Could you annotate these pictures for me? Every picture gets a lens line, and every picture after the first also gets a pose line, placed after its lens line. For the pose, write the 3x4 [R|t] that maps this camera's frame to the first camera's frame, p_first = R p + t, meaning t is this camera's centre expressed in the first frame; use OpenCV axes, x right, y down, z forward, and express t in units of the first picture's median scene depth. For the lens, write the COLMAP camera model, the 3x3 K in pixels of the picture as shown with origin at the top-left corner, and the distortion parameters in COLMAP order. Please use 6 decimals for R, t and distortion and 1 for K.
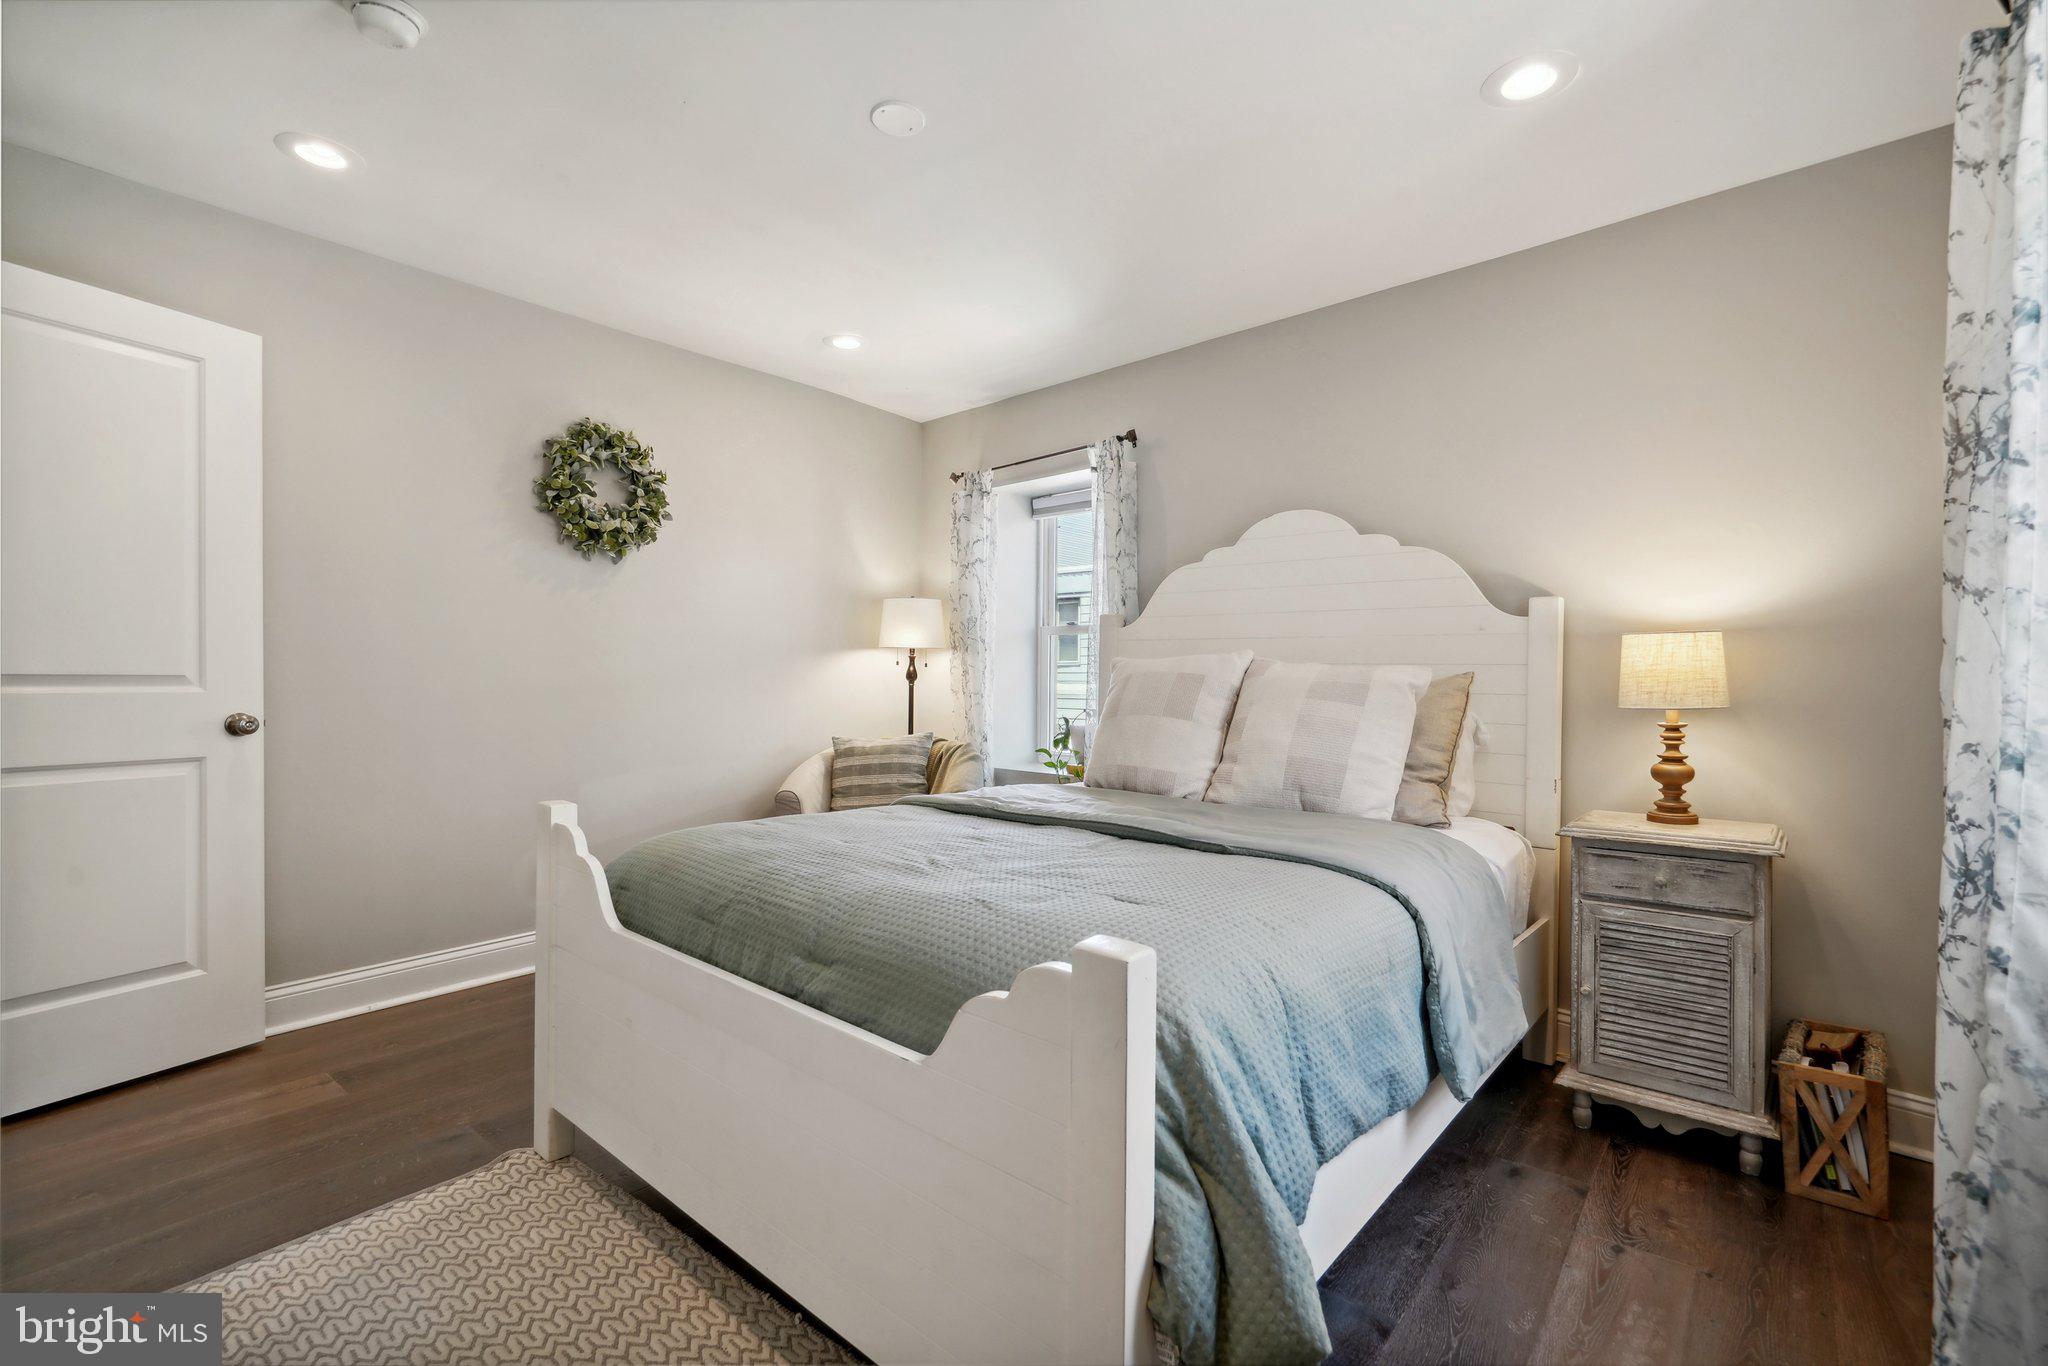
lens RADIAL K [[932.5, 0, 1018.0], [0, 932.5, 669.6], [0, 0, 1]] dist [-0.000848, -0.000328]
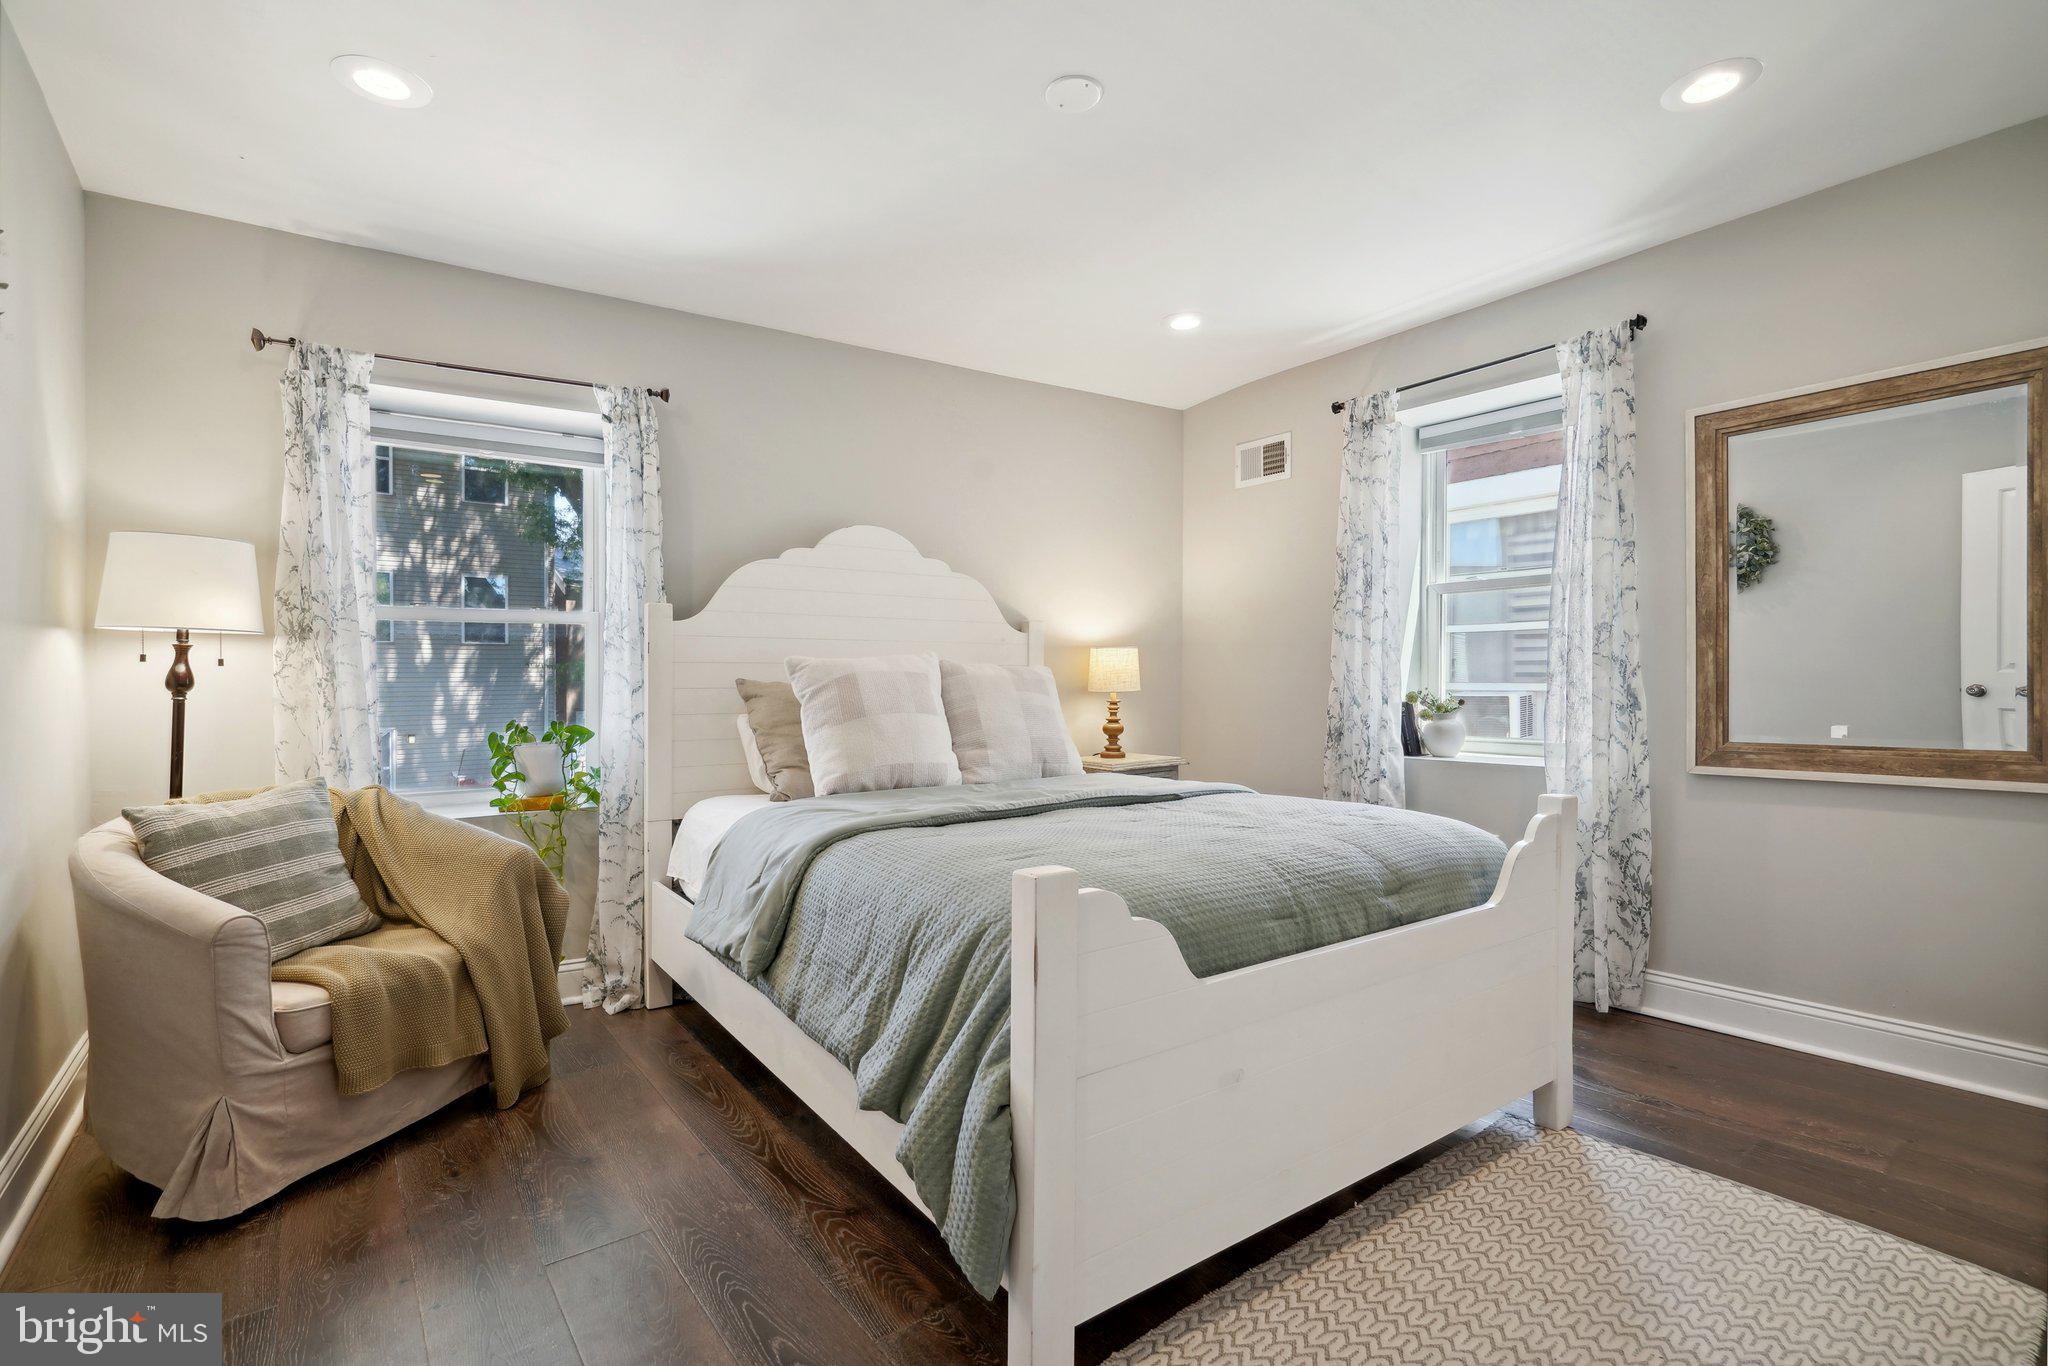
lens RADIAL K [[934.4, 0, 1010.5], [0, 934.4, 680.2], [0, 0, 1]] dist [-0.000261, 0.000048]
pose [[0.219836, -0.009847, 0.975487, -0.717640], [0.002892, 0.999951, 0.009443, 0.002925], [-0.975533, 0.000745, 0.219853, 0.563415]]
